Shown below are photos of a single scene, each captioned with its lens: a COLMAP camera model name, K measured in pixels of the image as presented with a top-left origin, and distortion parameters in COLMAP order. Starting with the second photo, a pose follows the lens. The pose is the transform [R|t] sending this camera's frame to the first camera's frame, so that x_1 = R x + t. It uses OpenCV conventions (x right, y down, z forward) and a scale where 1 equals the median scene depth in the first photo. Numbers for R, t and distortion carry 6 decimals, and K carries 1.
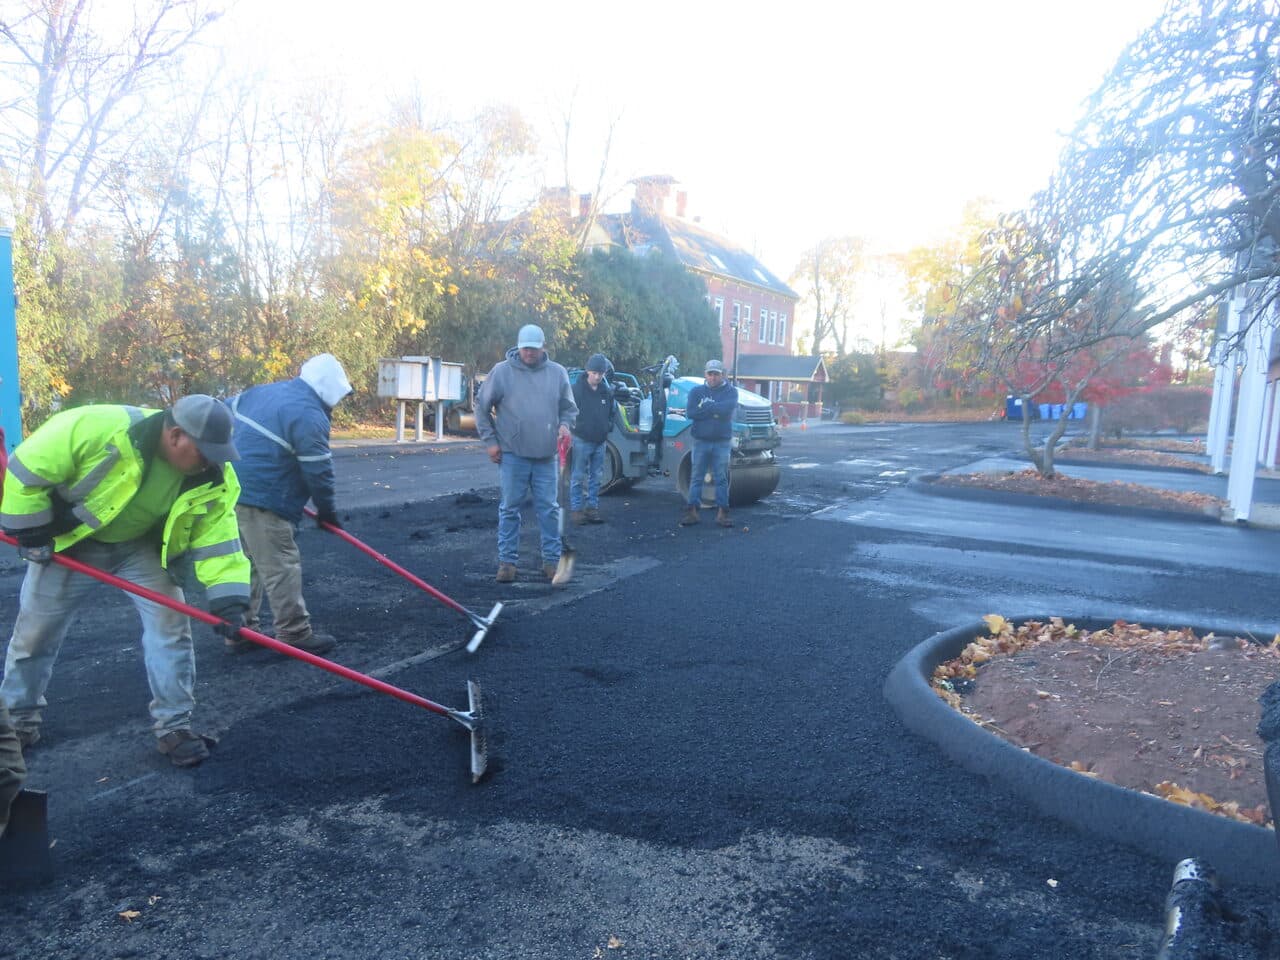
lens RADIAL K [[946.7, 0, 640.0], [0, 946.7, 480.0], [0, 0, 1]] dist [0.004441, 0.003482]
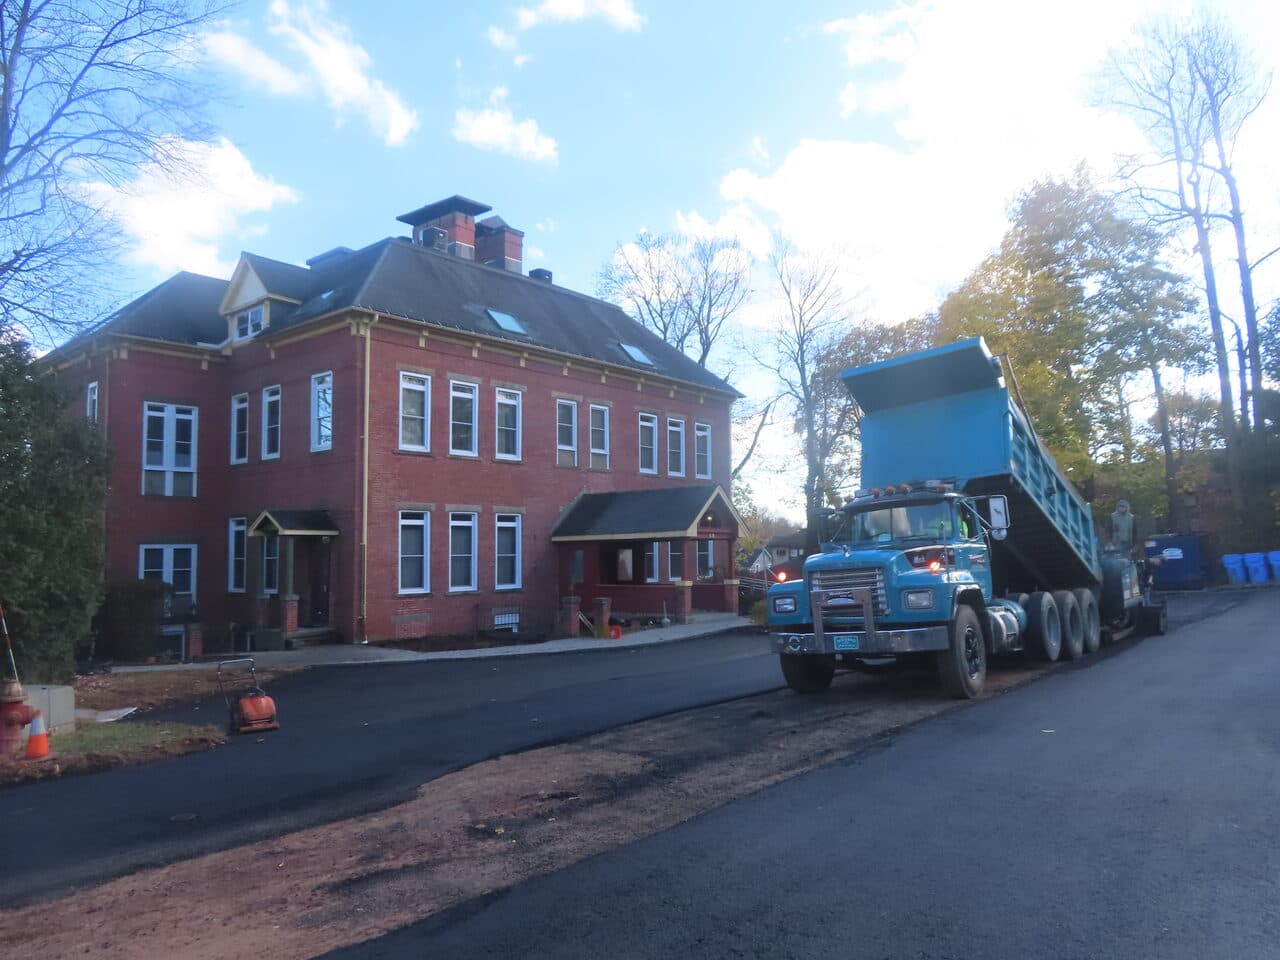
lens RADIAL K [[944.9, 0, 640.0], [0, 944.9, 480.0], [0, 0, 1]] dist [0.002166, 0.004631]
pose [[0.984463, -0.072583, -0.159886, 0.787514], [0.041848, 0.981313, -0.187814, -0.144680], [0.170530, 0.178205, 0.969104, 1.756797]]
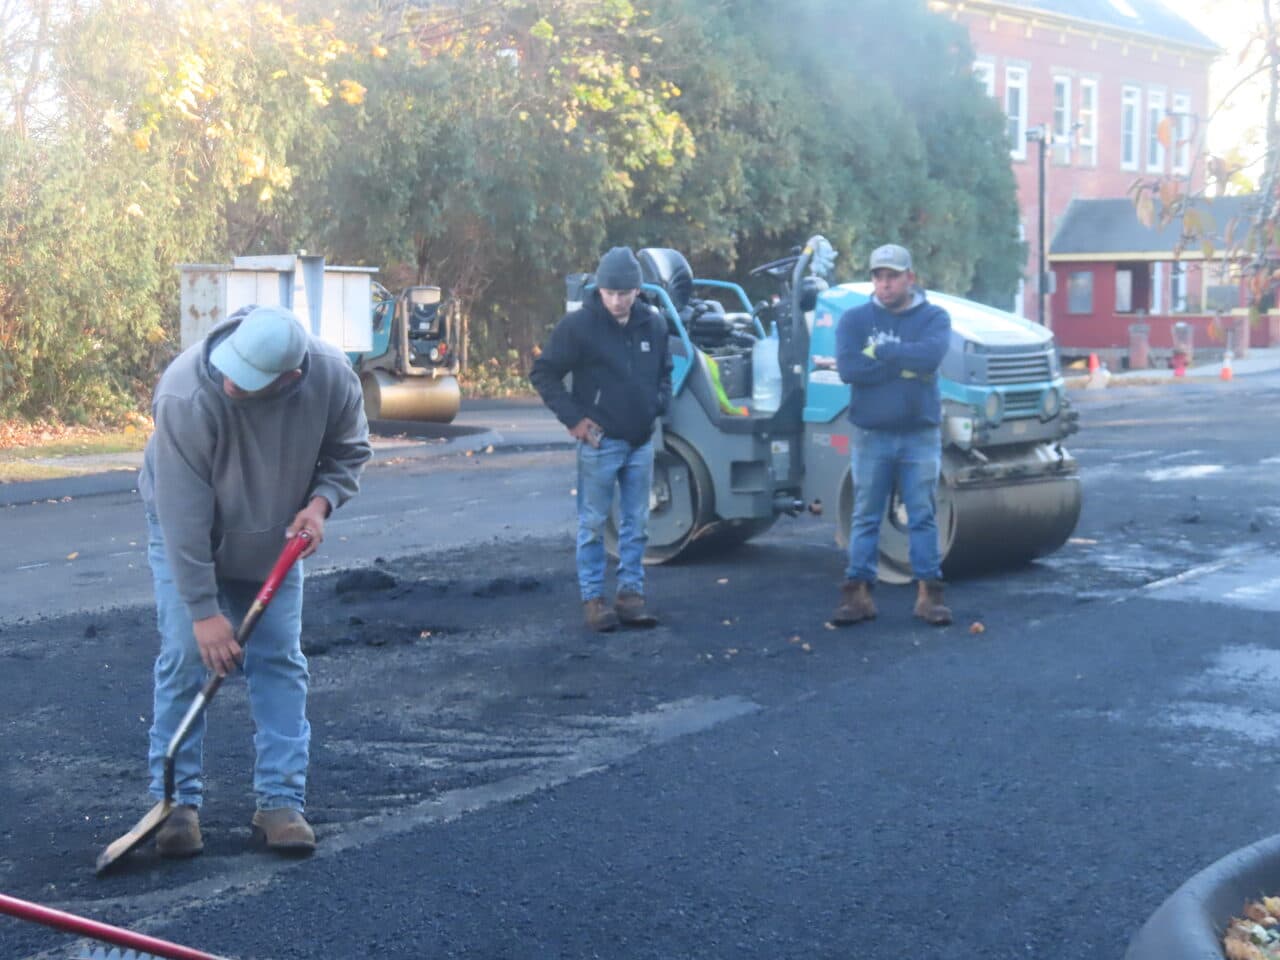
lens RADIAL K [[2345.5, 0, 689.9], [0, 2345.5, 482.0], [0, 0, 1]] dist [0.048468, -0.272914]
pose [[0.996456, -0.041252, -0.073302, 0.034425], [0.040005, 0.999030, -0.018401, -0.000634], [0.073990, 0.015403, 0.997140, -0.056683]]
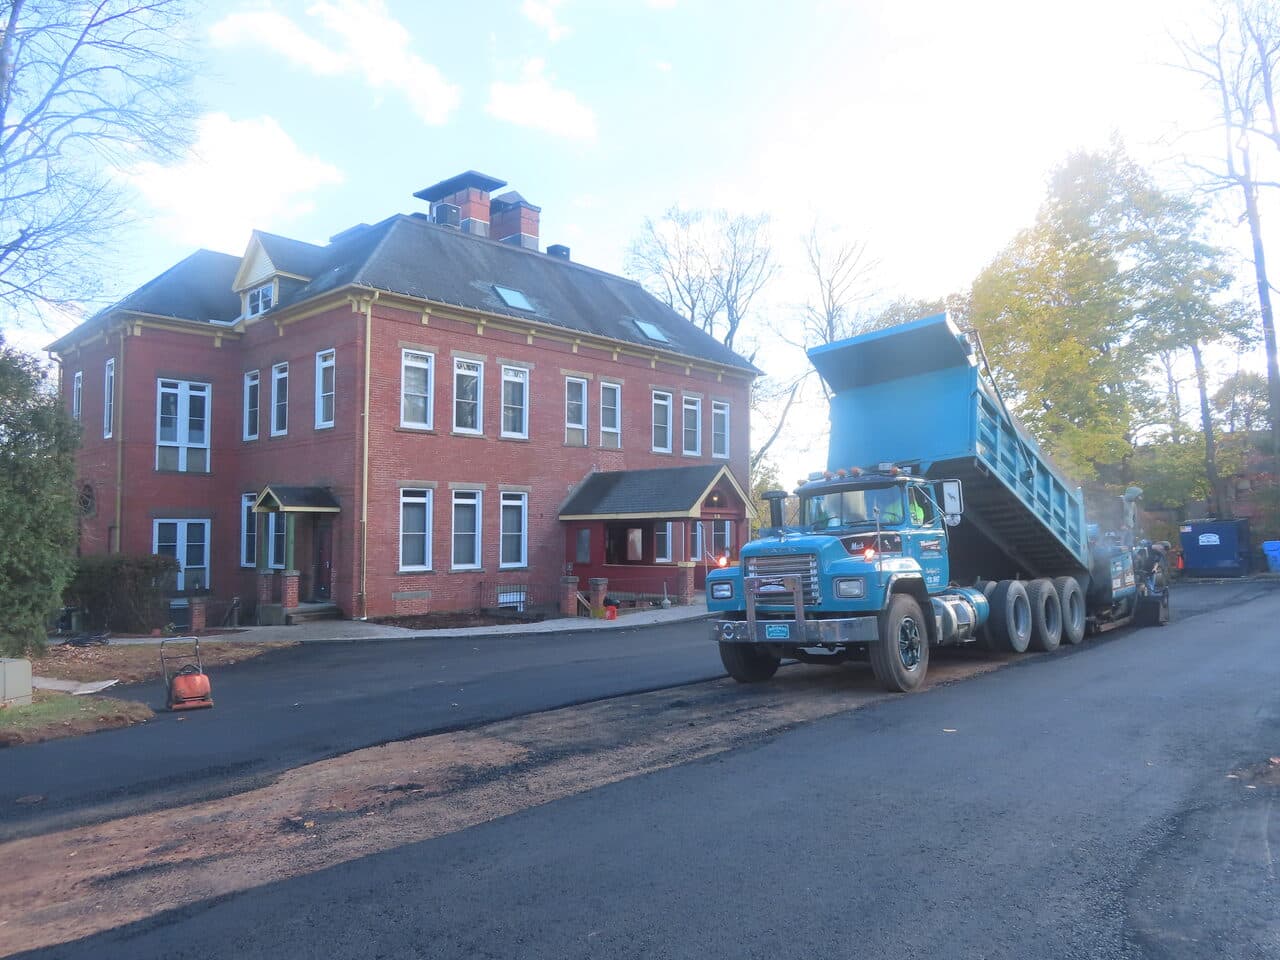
lens RADIAL K [[946.7, 0, 640.0], [0, 946.7, 480.0], [0, 0, 1]] dist [0.004441, 0.003482]
pose [[0.973964, -0.060869, -0.218380, 0.871547], [0.024334, 0.985785, -0.166241, -0.147849], [0.225395, 0.156598, 0.961600, 1.789921]]
